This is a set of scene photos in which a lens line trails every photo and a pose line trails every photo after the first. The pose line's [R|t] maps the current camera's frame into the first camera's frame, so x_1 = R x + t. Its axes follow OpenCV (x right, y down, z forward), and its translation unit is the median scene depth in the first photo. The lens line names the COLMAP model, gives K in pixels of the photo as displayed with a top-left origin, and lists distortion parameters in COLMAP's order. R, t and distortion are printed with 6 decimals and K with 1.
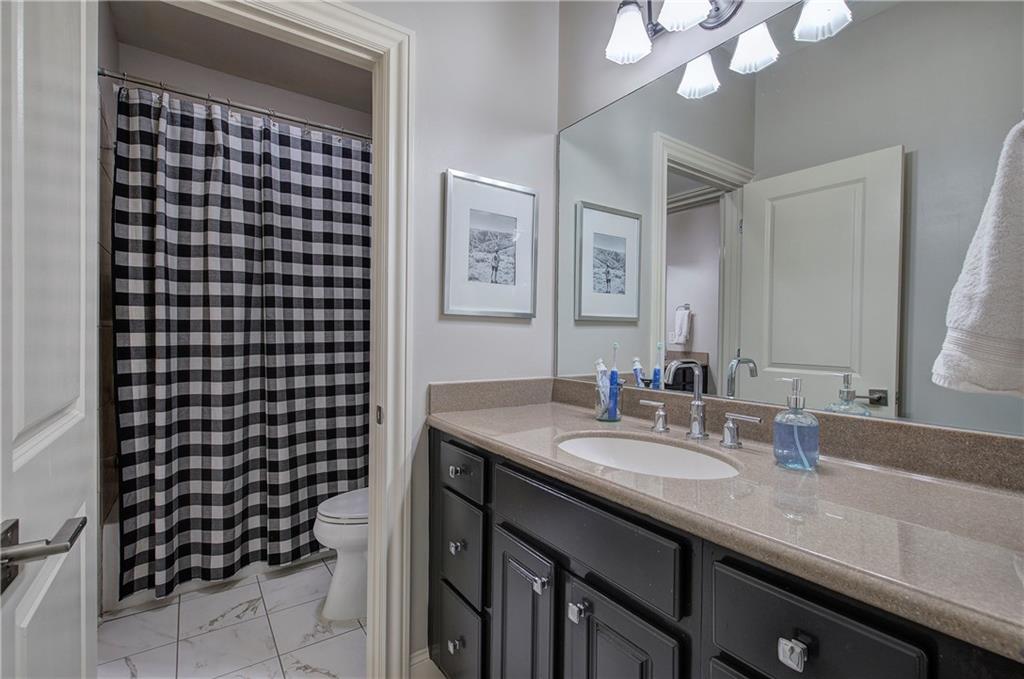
lens RADIAL K [[461.4, 0, 513.9], [0, 461.4, 335.8], [0, 0, 1]] dist [0.001124, 0.000035]
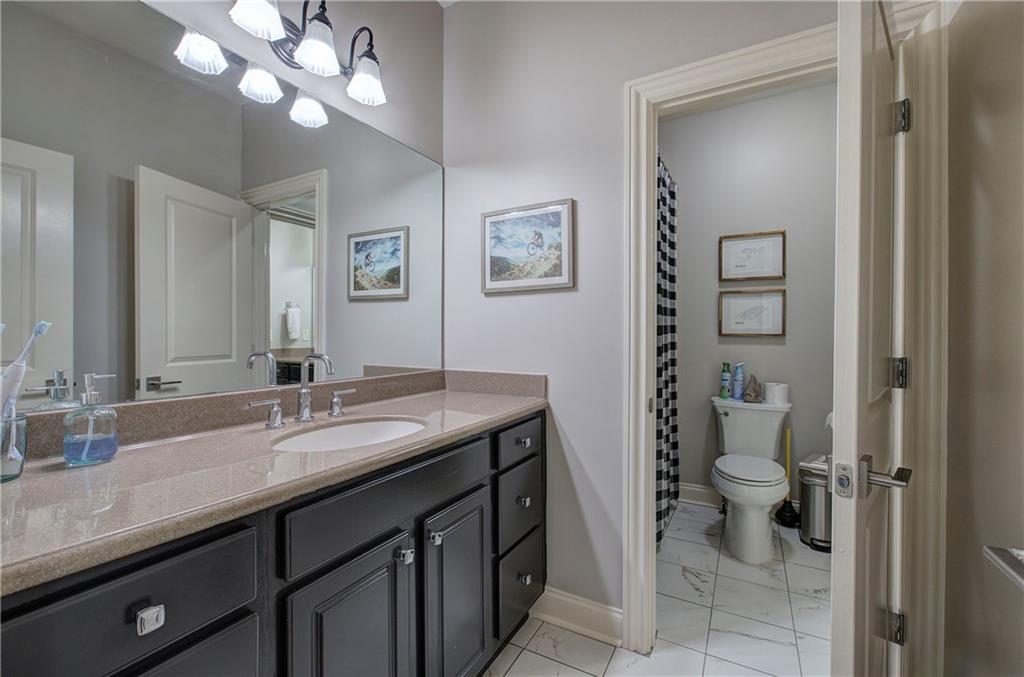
lens RADIAL K [[429.9, 0, 510.9], [0, 429.9, 334.9], [0, 0, 1]] dist [-0.006659, 0.001165]
pose [[-0.433905, -0.011148, 0.900890, -0.768409], [-0.003374, 0.999937, 0.010749, -0.009818], [-0.900952, 0.001624, -0.433915, 0.956931]]
